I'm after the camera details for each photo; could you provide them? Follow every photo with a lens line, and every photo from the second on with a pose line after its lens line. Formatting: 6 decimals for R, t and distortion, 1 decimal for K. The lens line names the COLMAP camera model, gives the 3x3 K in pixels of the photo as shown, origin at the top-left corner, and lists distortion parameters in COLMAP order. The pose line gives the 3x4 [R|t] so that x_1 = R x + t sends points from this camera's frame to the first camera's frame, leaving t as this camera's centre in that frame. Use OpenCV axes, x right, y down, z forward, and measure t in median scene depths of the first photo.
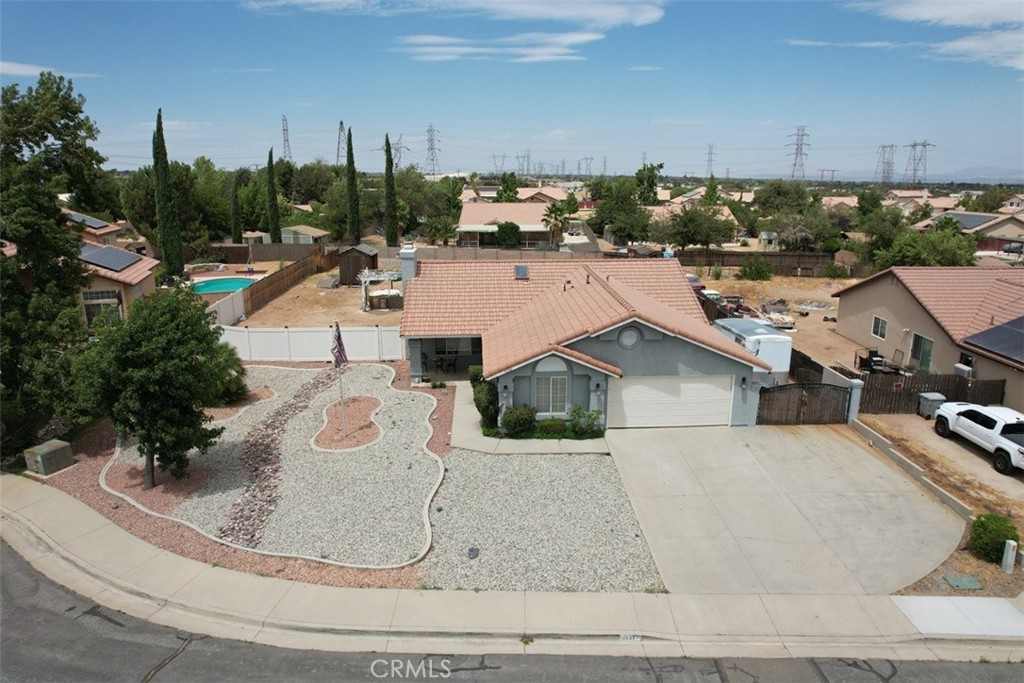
lens RADIAL K [[655.1, 0, 512.0], [0, 655.1, 341.5], [0, 0, 1]] dist [-0.078298, 0.068565]
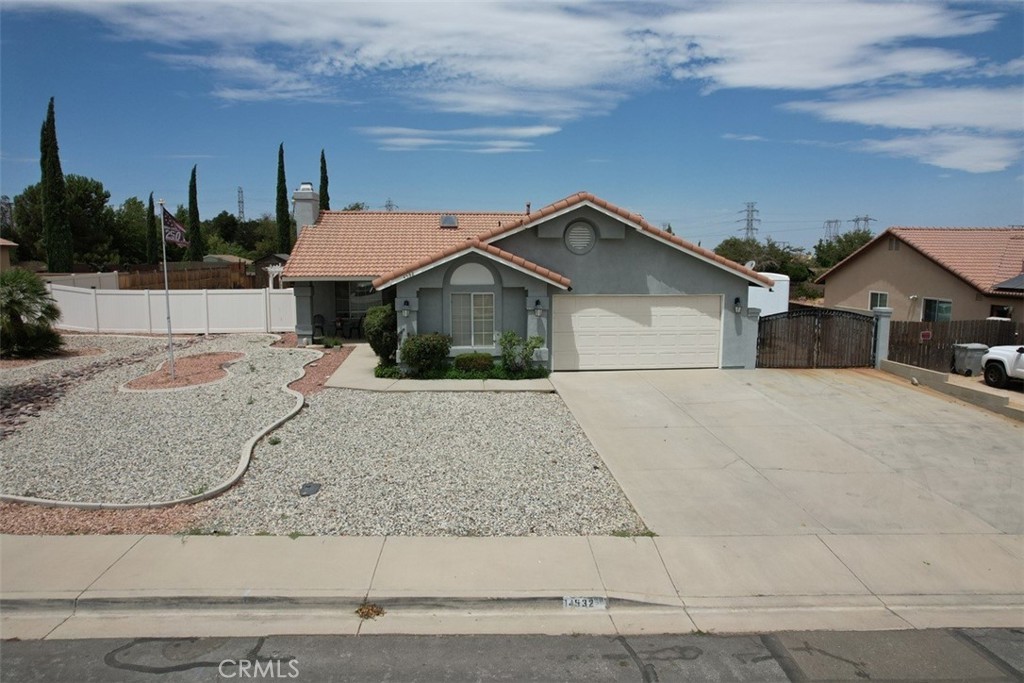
lens RADIAL K [[655.1, 0, 512.0], [0, 655.1, 341.5], [0, 0, 1]] dist [-0.078298, 0.068565]
pose [[0.998197, -0.002761, 0.059962, 0.062023], [0.010309, 0.991985, -0.125936, 0.201631], [-0.059134, 0.126327, 0.990225, 0.307120]]
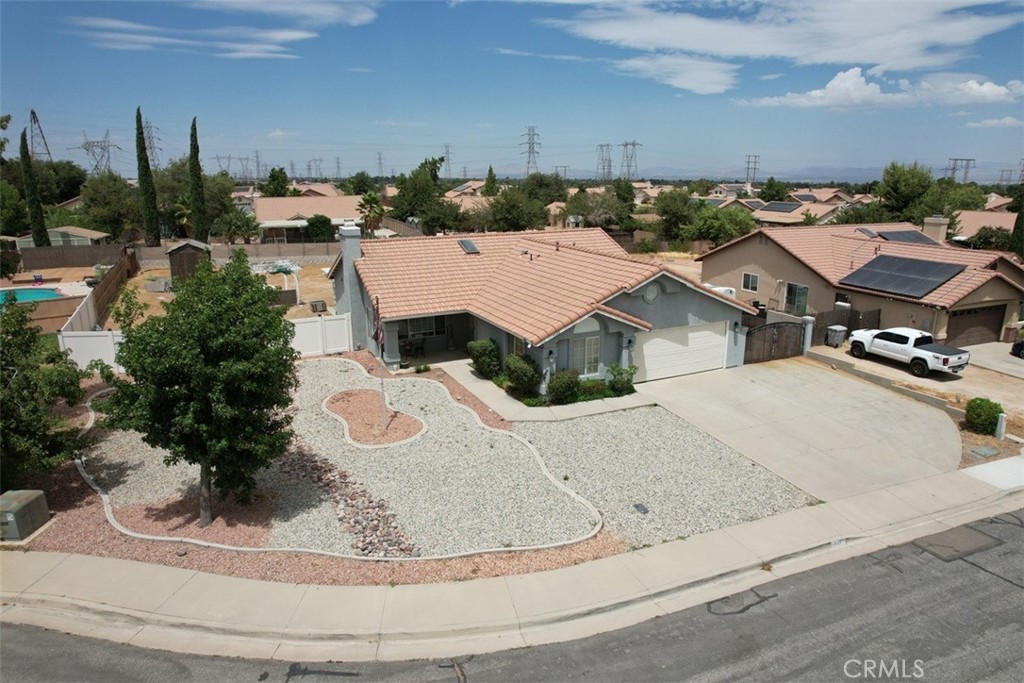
lens RADIAL K [[655.1, 0, 512.0], [0, 655.1, 341.5], [0, 0, 1]] dist [-0.078298, 0.068565]
pose [[0.920940, -0.100938, 0.376406, -0.428058], [0.101819, 0.994647, 0.017611, 0.031321], [-0.376169, 0.022107, 0.926287, 0.127359]]
